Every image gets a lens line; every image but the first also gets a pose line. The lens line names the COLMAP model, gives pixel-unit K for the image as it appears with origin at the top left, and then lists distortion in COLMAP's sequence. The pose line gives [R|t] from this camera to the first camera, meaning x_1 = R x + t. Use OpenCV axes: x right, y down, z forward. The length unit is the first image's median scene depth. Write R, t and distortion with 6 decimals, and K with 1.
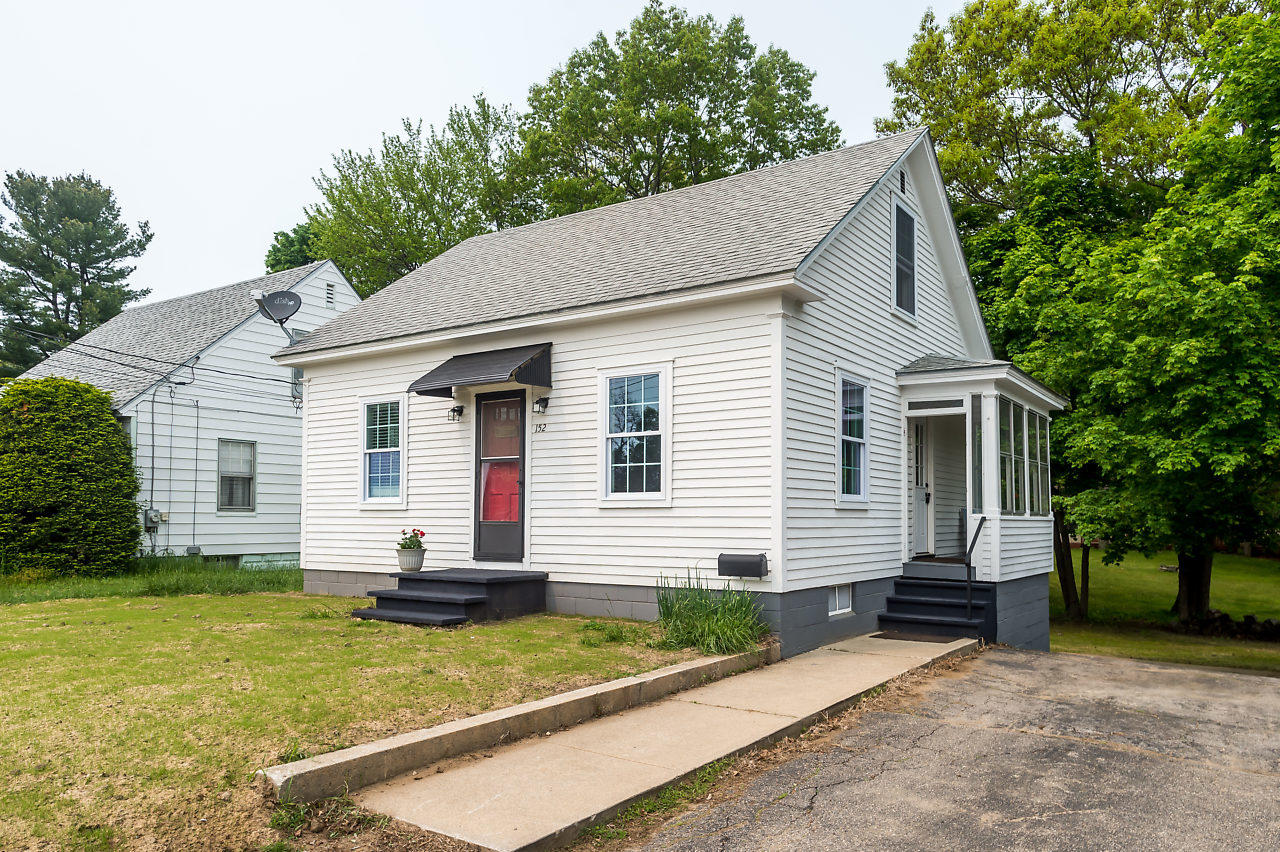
lens RADIAL K [[898.4, 0, 648.6], [0, 898.4, 491.5], [0, 0, 1]] dist [0.033702, -0.011519]
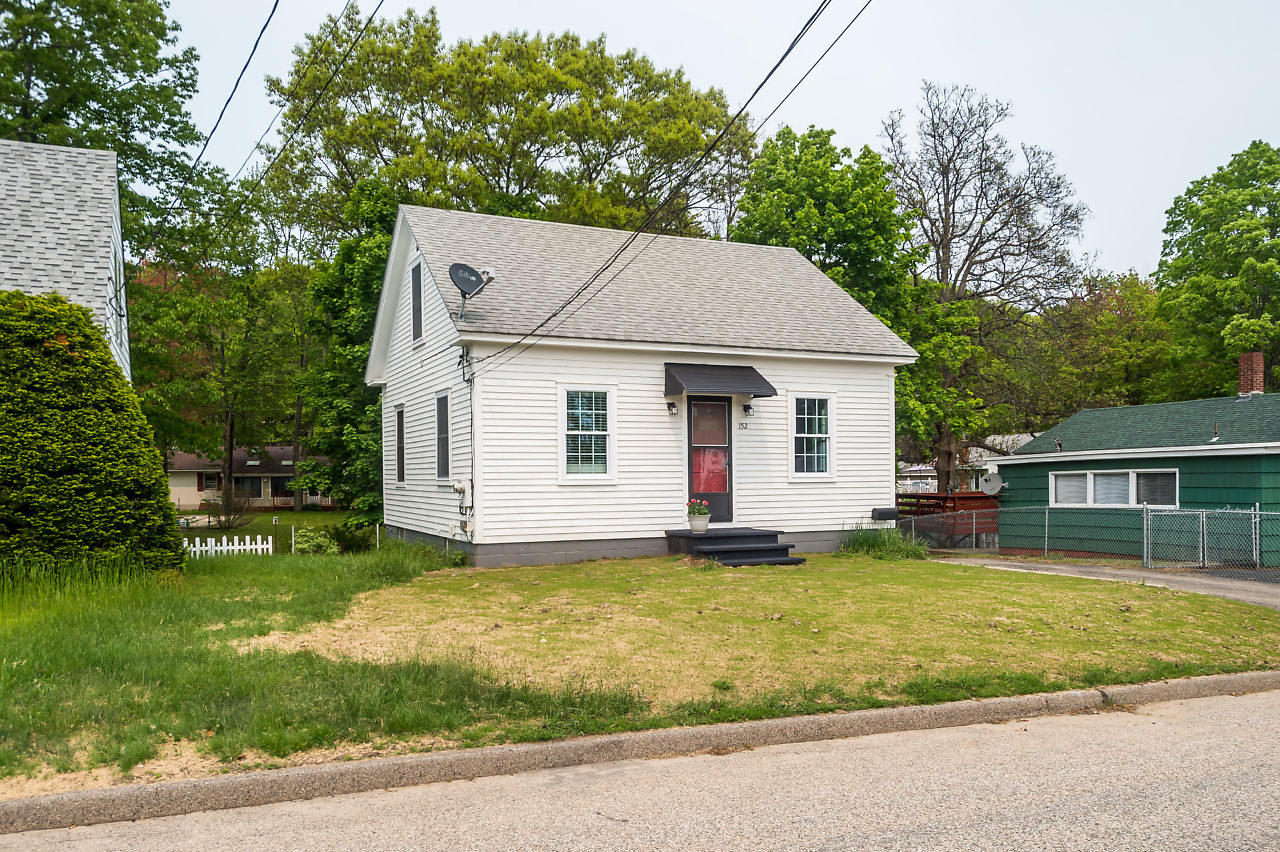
lens RADIAL K [[1001.0, 0, 613.0], [0, 1001.0, 478.2], [0, 0, 1]] dist [0.050119, 0.001235]
pose [[0.520741, -0.005914, 0.853694, -1.418851], [-0.015740, 0.999740, 0.016527, -0.010115], [-0.853569, -0.022044, 0.520513, 0.318590]]
